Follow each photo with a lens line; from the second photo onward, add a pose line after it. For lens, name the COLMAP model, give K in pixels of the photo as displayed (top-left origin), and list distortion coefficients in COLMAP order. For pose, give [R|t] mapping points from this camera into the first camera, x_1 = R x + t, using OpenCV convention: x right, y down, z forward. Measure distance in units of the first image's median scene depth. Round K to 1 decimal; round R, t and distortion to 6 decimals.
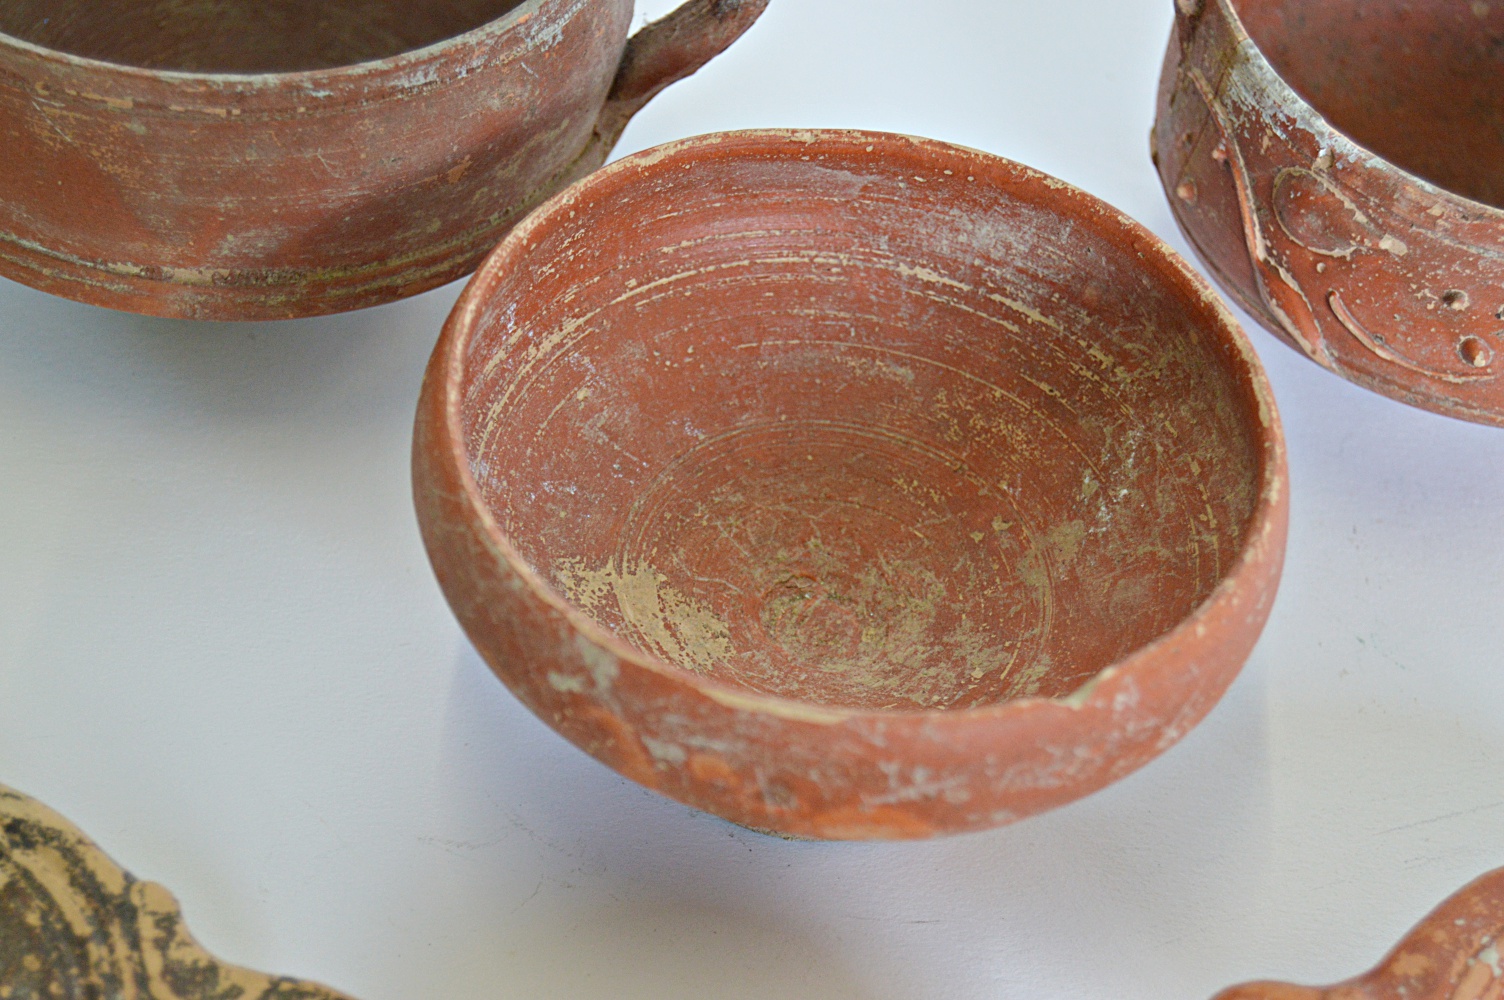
lens RADIAL K [[3126.6, 0, 752.0], [0, 3126.6, 500.0], [0, 0, 1]] dist [0.013963, -0.303035]
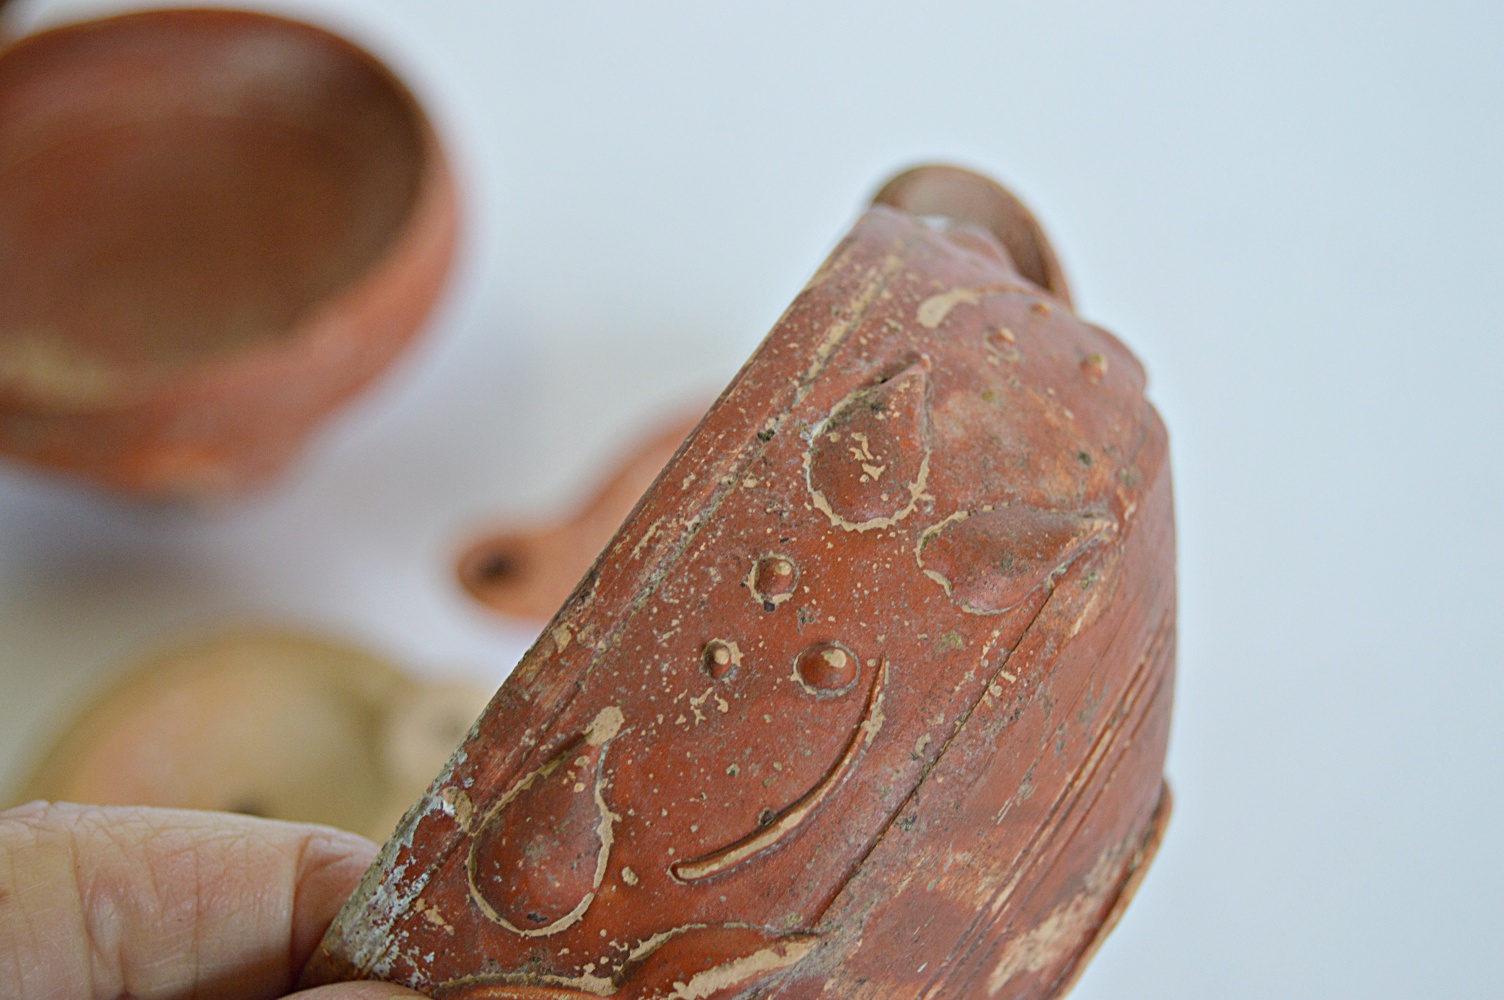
lens RADIAL K [[3126.6, 0, 752.0], [0, 3126.6, 500.0], [0, 0, 1]] dist [0.013963, -0.303035]
pose [[0.447925, -0.755347, 0.478345, -0.042805], [0.792272, 0.087399, -0.603877, 0.309685], [0.414330, 0.649470, 0.637589, 0.588839]]
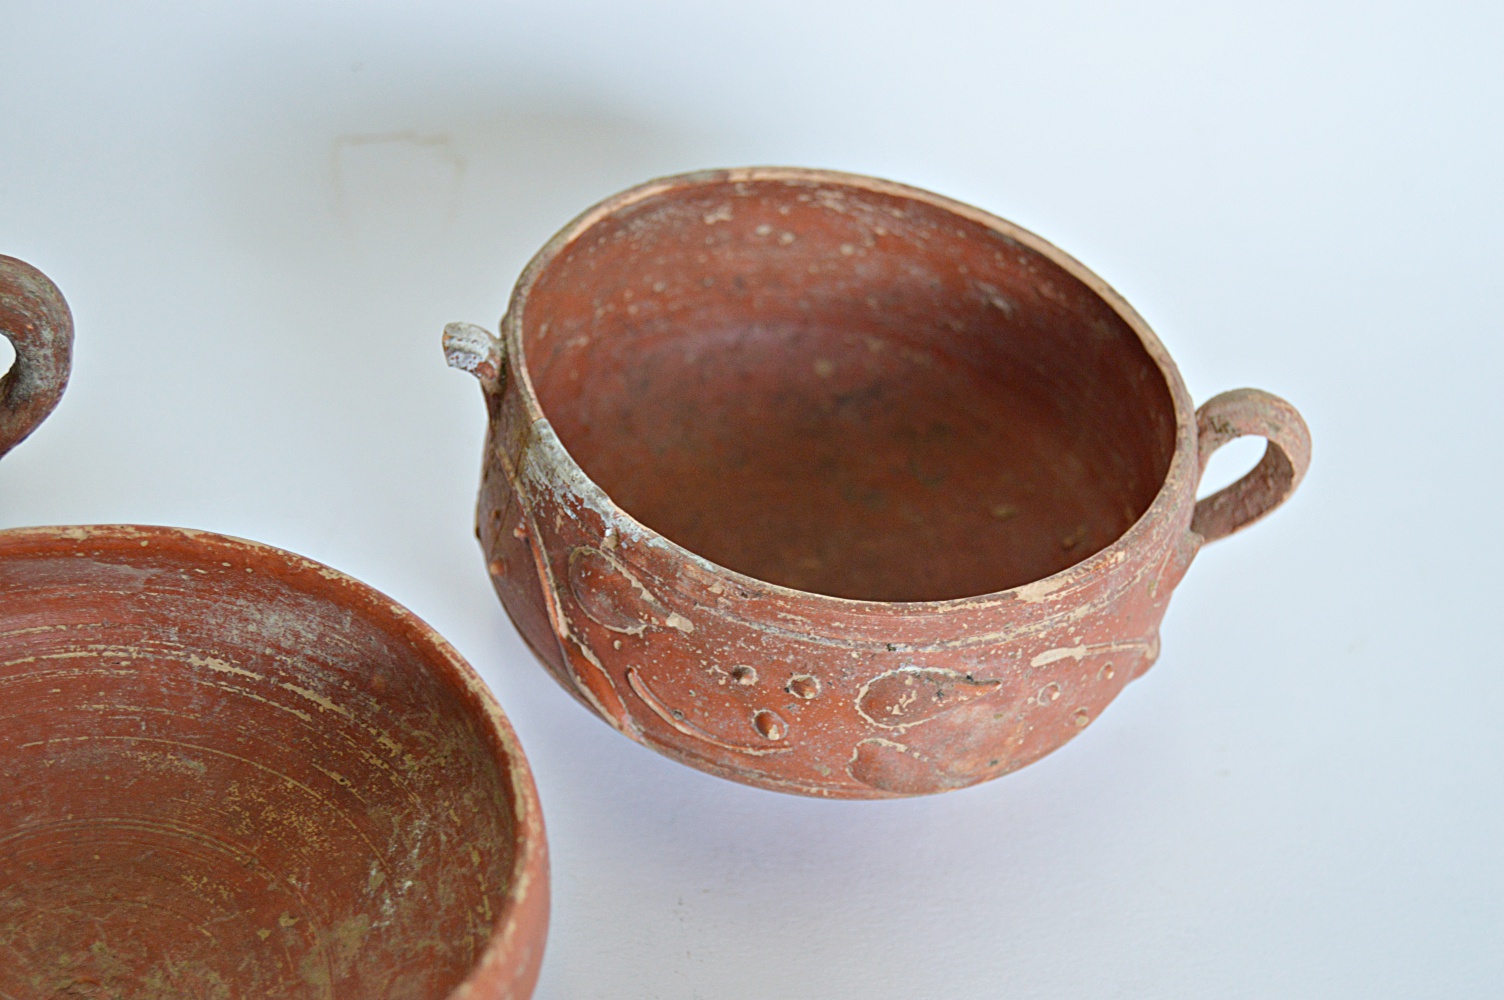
lens RADIAL K [[3126.6, 0, 752.0], [0, 3126.6, 500.0], [0, 0, 1]] dist [0.013963, -0.303035]
pose [[0.994900, -0.027623, 0.097008, 0.131624], [0.036007, 0.995664, -0.085767, -0.033854], [-0.094218, 0.088822, 0.991581, 0.000270]]
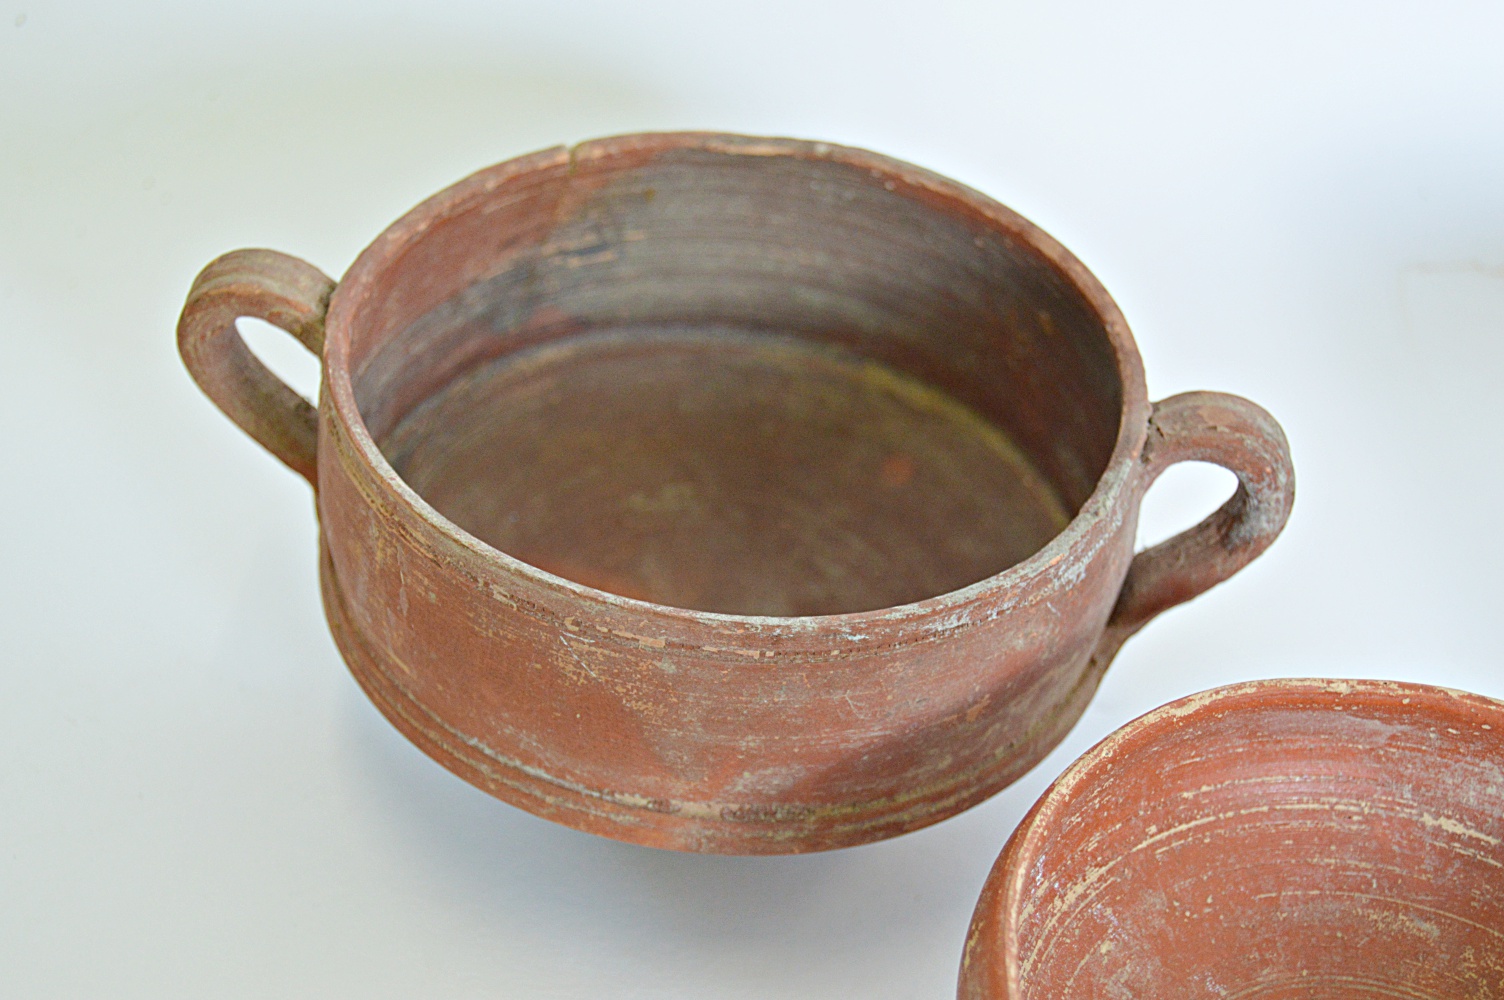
lens RADIAL K [[3126.6, 0, 752.0], [0, 3126.6, 500.0], [0, 0, 1]] dist [0.013963, -0.303035]
pose [[0.998781, 0.025390, -0.042337, -0.124025], [-0.029590, 0.994373, -0.101721, -0.068849], [0.039516, 0.102849, 0.993912, 0.021866]]
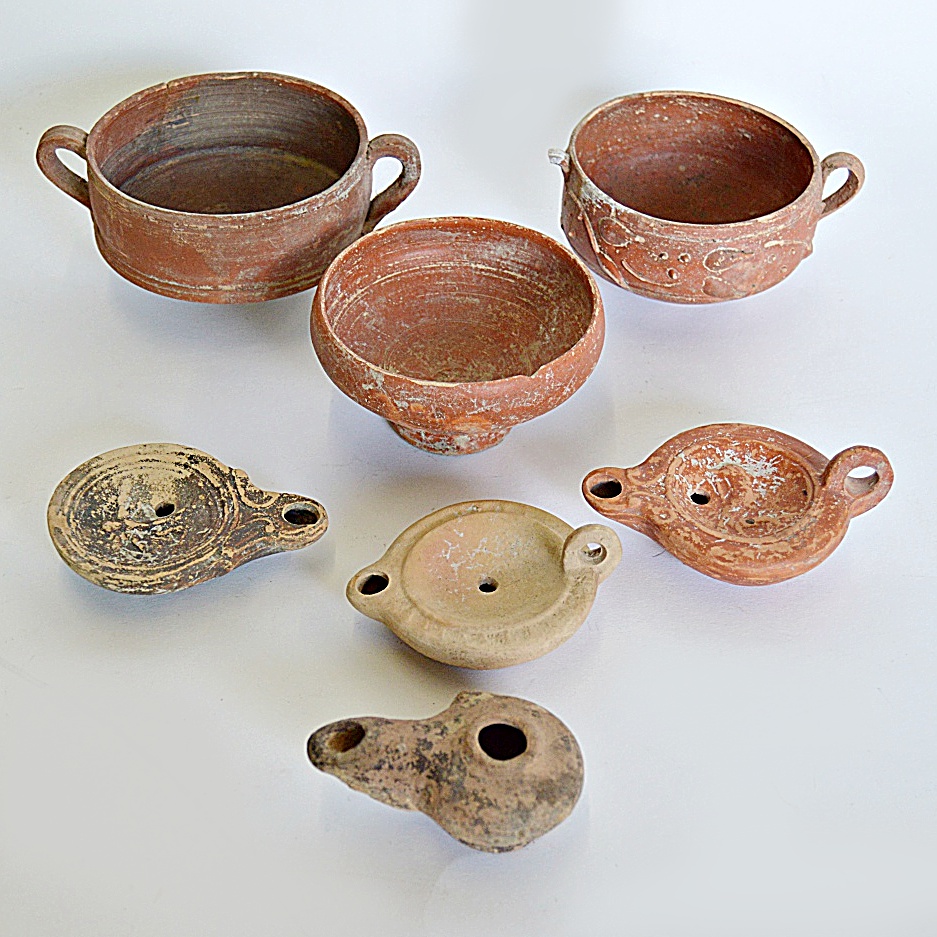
lens RADIAL K [[1737.7, 0, 399.2], [0, 1737.7, 448.1], [0, 0, 1]] dist [-0.009653, -0.030915]
pose [[0.995425, -0.089642, -0.033062, 0.019106], [0.086945, 0.993343, -0.075562, 0.212215], [0.039615, 0.072342, 0.996593, -0.595407]]
